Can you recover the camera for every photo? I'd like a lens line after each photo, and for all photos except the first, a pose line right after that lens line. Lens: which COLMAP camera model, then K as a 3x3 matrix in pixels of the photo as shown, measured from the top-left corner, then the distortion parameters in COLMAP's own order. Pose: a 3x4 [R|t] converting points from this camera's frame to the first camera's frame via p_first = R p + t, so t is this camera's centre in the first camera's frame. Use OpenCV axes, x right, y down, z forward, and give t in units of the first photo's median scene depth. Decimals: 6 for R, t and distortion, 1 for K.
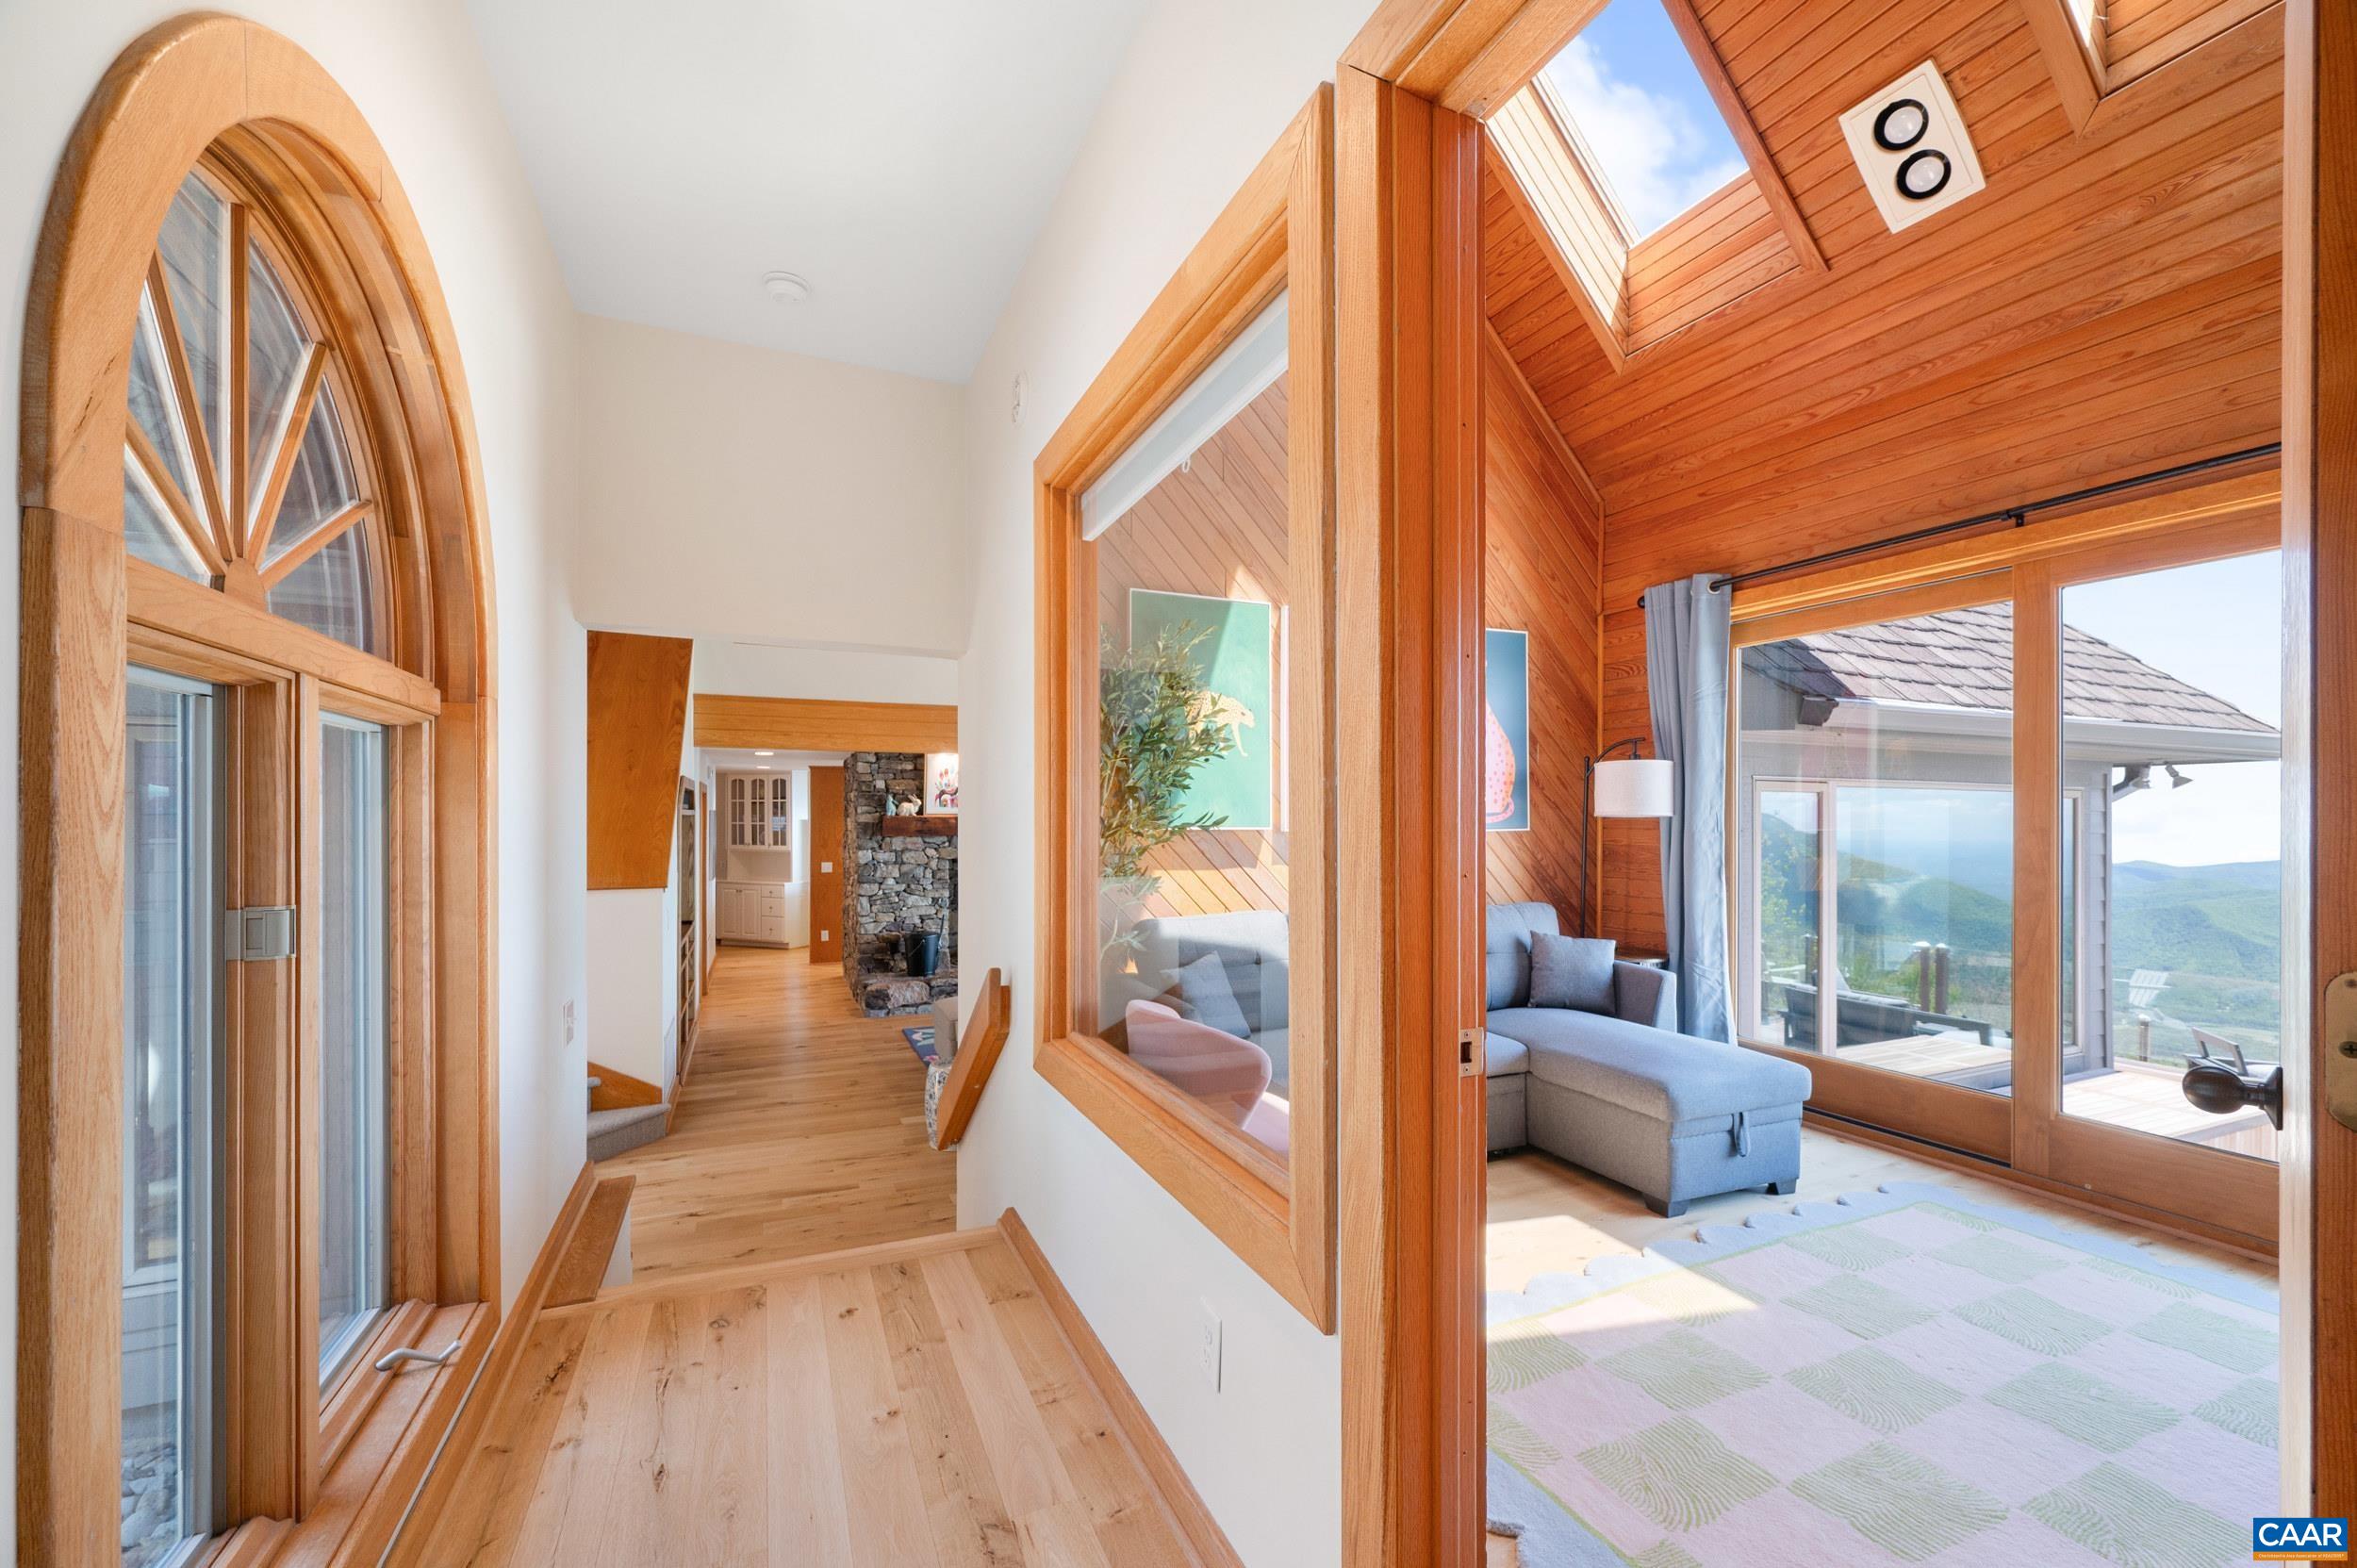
lens RADIAL K [[940.8, 0, 1177.3], [0, 940.8, 801.4], [0, 0, 1]] dist [-0.002512, 0.000185]
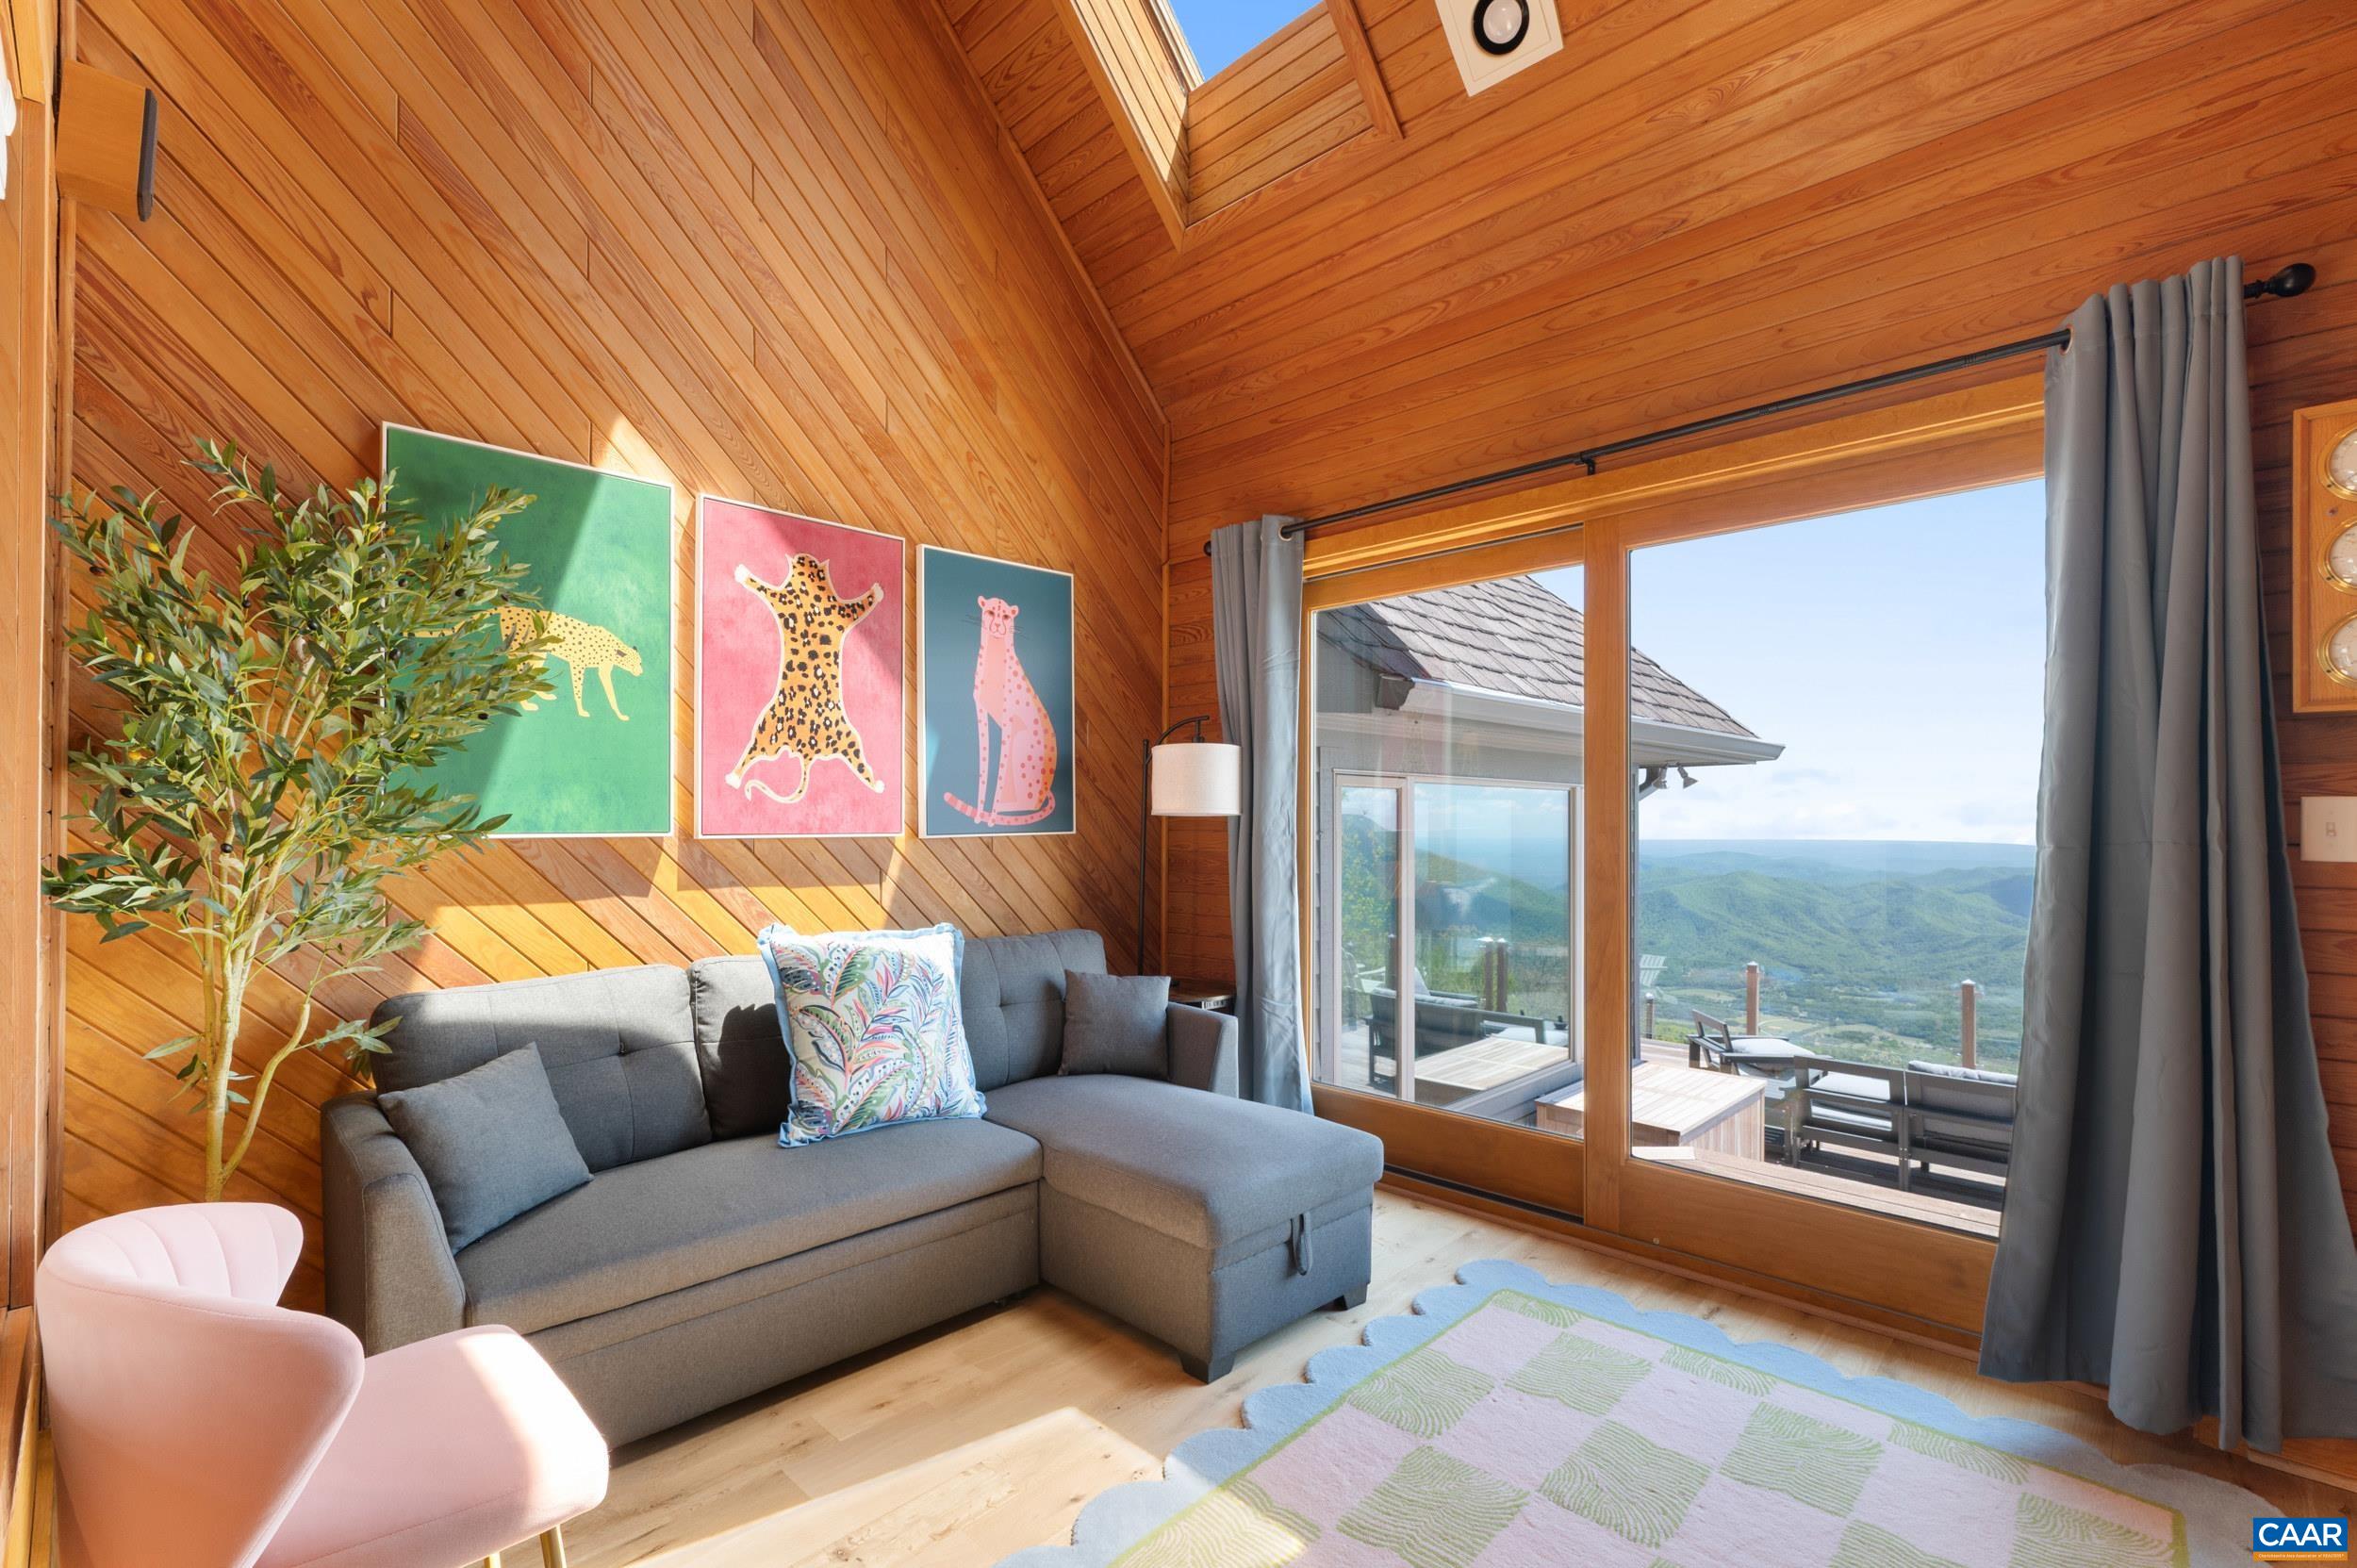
lens RADIAL K [[1037.7, 0, 1178.5], [0, 1037.7, 784.0], [0, 0, 1]] dist [0.001226, -0.000104]
pose [[0.926974, 0.009843, 0.374996, 0.162862], [-0.003638, 0.999845, -0.017253, 0.005563], [-0.375108, 0.014629, 0.926866, 0.222483]]
